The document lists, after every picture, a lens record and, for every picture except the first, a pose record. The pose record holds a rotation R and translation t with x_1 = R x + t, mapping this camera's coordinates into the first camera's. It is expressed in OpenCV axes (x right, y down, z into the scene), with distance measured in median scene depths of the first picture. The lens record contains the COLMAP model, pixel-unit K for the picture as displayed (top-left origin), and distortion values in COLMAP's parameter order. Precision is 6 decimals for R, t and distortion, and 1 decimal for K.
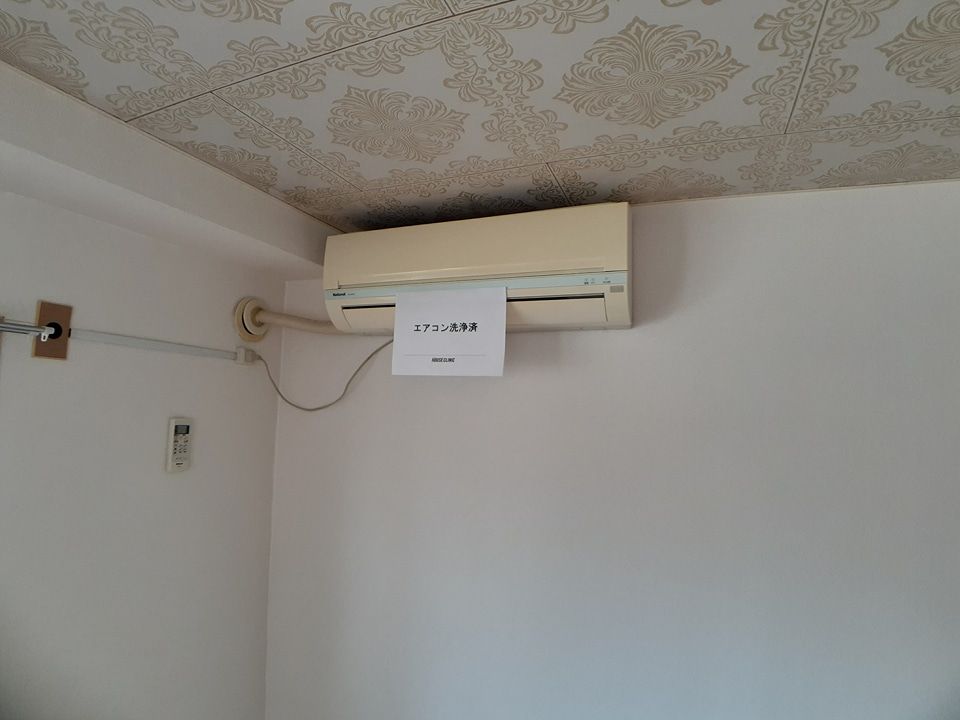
lens RADIAL K [[510.1, 0, 480.0], [0, 510.1, 360.0], [0, 0, 1]] dist [-0.065232, 0.000809]
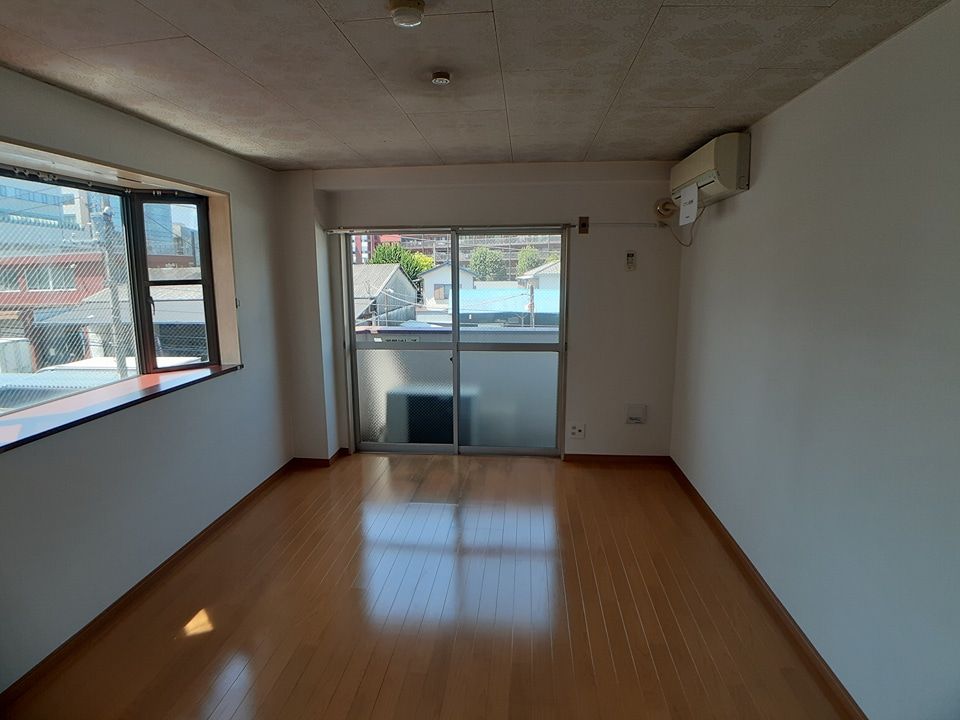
lens RADIAL K [[510.1, 0, 480.0], [0, 510.1, 360.0], [0, 0, 1]] dist [-0.065232, 0.000809]
pose [[0.310053, 0.124590, -0.942520, 1.845394], [0.103774, 0.981017, 0.163817, 0.163843], [0.945039, -0.148601, 0.291238, -0.683332]]
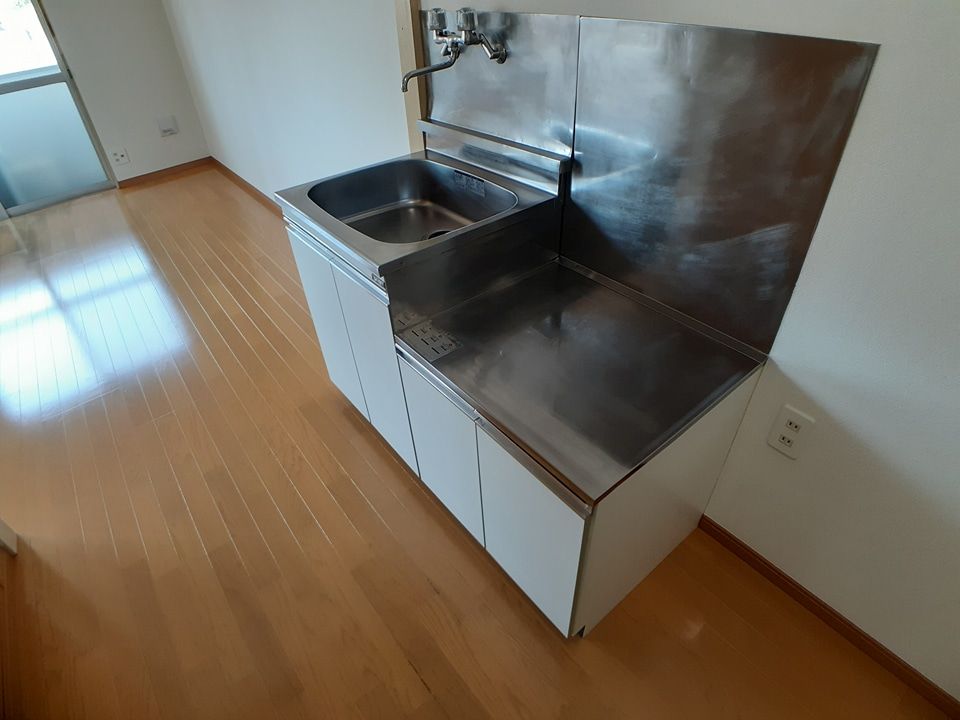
lens RADIAL K [[510.1, 0, 480.0], [0, 510.1, 360.0], [0, 0, 1]] dist [-0.065232, 0.000809]
pose [[0.876790, 0.235935, -0.419016, 2.754772], [0.119453, 0.737189, 0.665044, 0.285922], [0.465801, -0.633157, 0.618176, -0.960481]]
